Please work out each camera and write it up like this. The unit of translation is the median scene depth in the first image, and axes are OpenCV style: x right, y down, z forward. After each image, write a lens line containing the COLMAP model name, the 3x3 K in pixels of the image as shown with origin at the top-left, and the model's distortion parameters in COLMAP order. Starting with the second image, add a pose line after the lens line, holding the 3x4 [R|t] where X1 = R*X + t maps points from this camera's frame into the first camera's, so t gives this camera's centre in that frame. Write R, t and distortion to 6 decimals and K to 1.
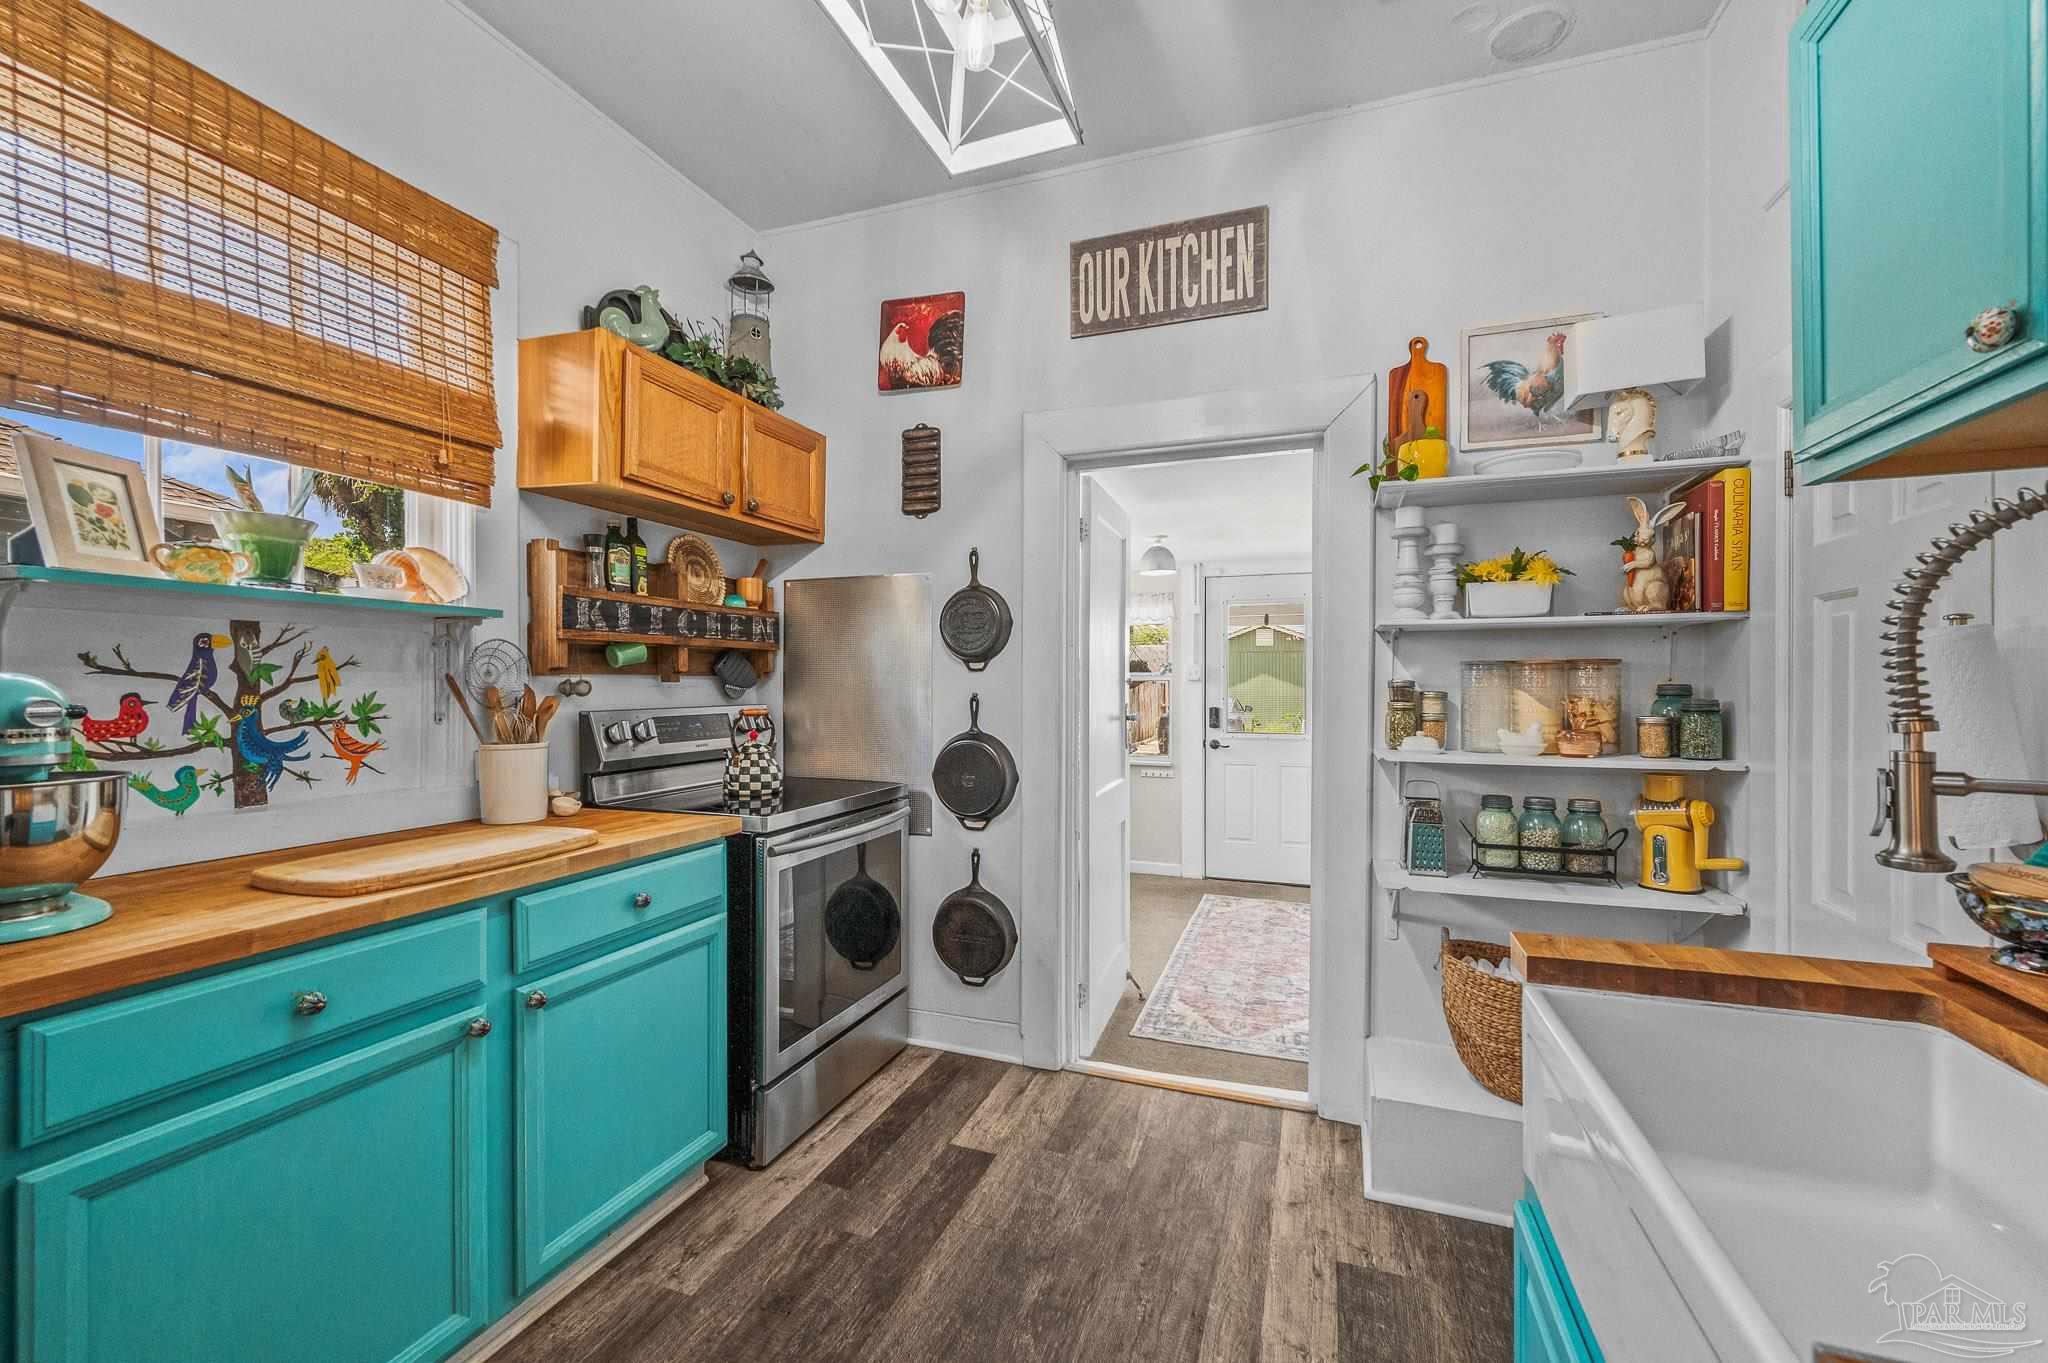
lens RADIAL K [[824.2, 0, 1019.4], [0, 824.2, 686.0], [0, 0, 1]] dist [-0.003504, 0.000320]
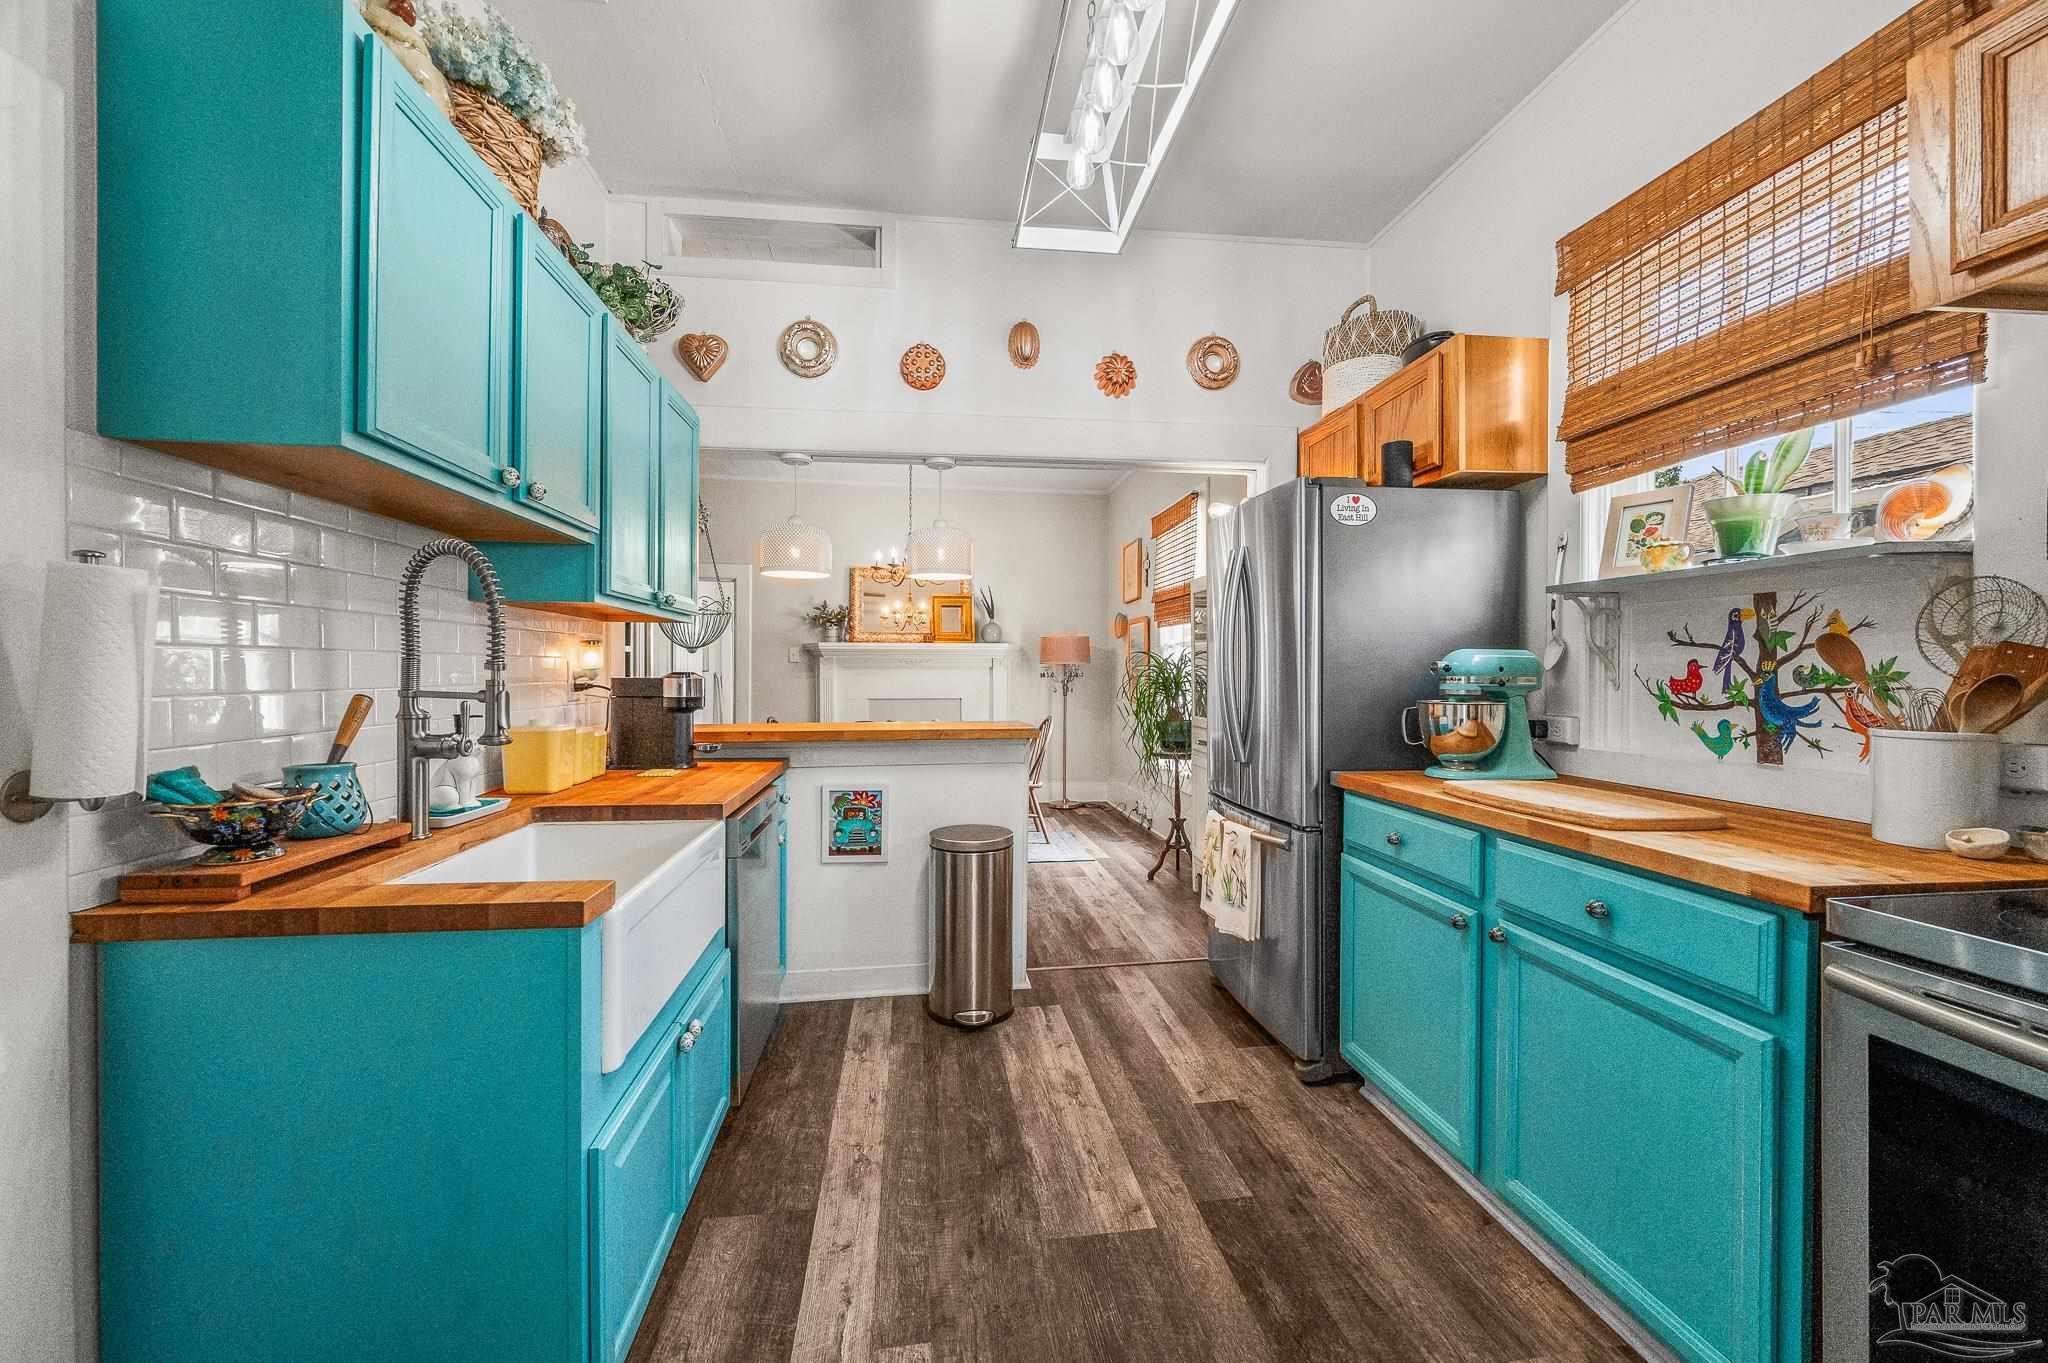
lens RADIAL K [[824.2, 0, 1037.9], [0, 824.2, 675.7], [0, 0, 1]] dist [-0.003504, 0.000320]
pose [[-0.874882, 0.002762, -0.484328, 0.324071], [-0.001347, 0.999966, 0.008137, 0.017039], [0.484334, 0.007771, -0.874849, 1.107534]]
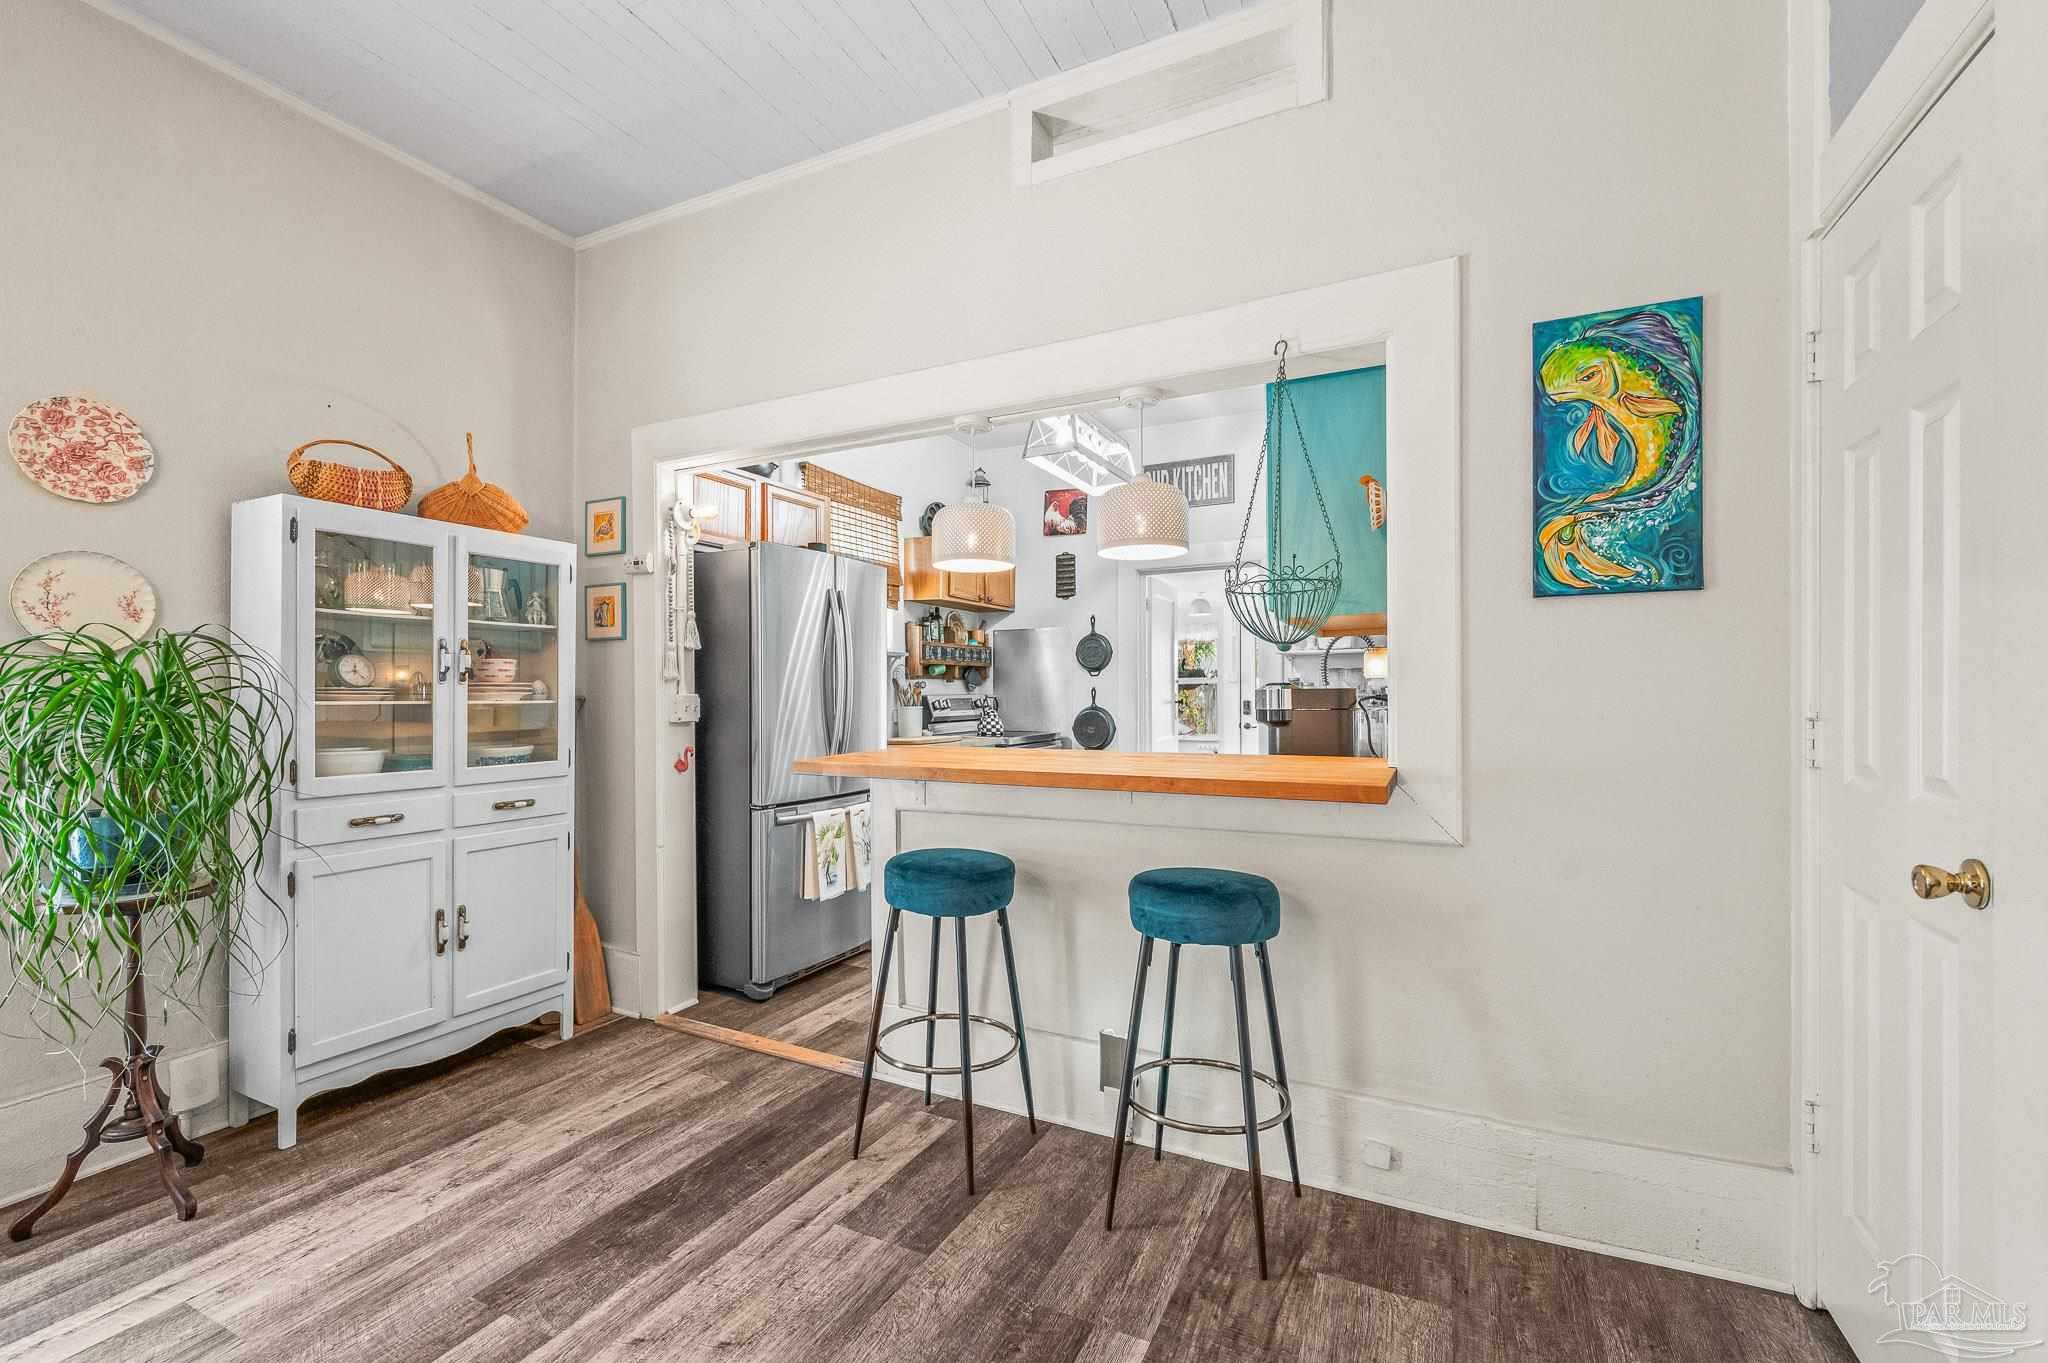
lens RADIAL K [[858.9, 0, 1005.5], [0, 858.9, 697.0], [0, 0, 1]] dist [0.000331, -0.000529]
pose [[0.993238, -0.007709, -0.115838, -0.031417], [0.007615, 0.999970, -0.001248, 0.041731], [0.115844, 0.000357, 0.993267, -1.346389]]
